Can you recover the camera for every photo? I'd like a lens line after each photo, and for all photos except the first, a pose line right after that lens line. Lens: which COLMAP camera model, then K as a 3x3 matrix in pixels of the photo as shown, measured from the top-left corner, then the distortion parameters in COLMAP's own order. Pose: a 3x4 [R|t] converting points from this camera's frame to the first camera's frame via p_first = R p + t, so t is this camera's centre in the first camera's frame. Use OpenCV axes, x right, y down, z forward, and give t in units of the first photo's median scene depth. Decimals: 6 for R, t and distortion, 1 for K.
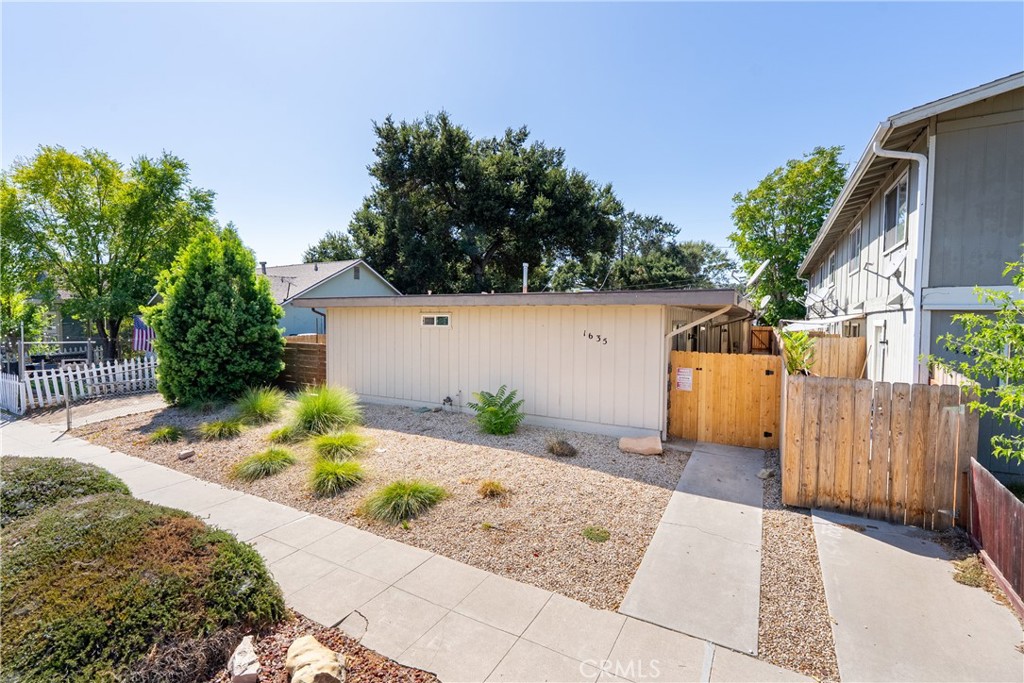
lens RADIAL K [[461.1, 0, 512.0], [0, 461.1, 341.5], [0, 0, 1]] dist [-0.009274, 0.003980]
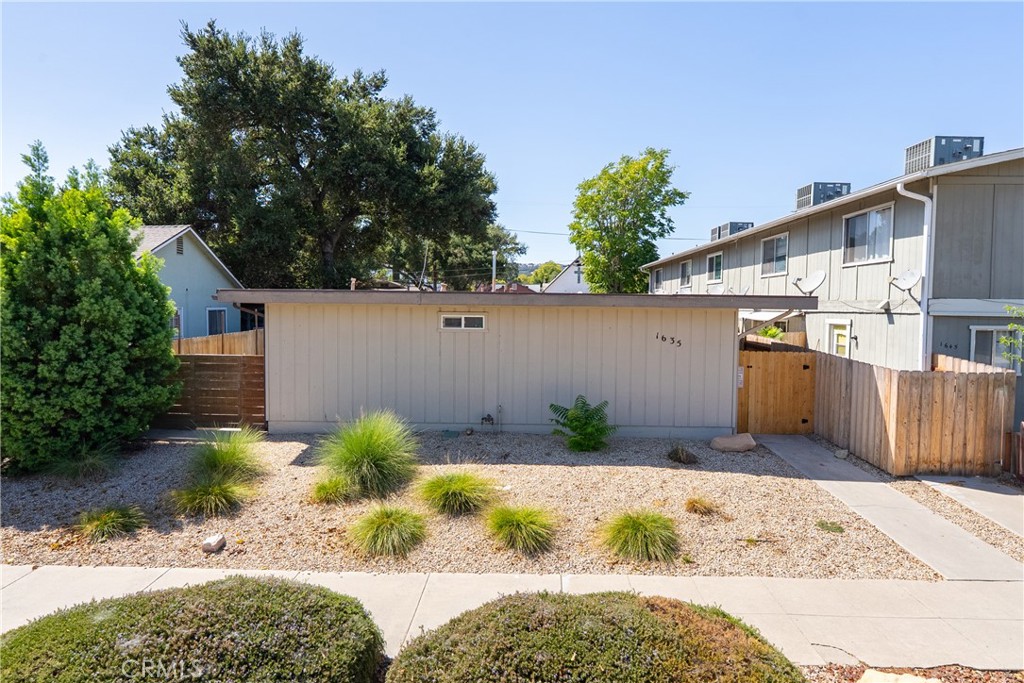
lens RADIAL K [[534.8, 0, 539.7], [0, 534.8, 338.4], [0, 0, 1]] dist [-0.006594, 0.001087]
pose [[0.879530, -0.025645, 0.475152, -0.509910], [0.019273, 0.999647, 0.018278, -0.032392], [-0.475453, -0.006918, 0.879714, 0.110062]]
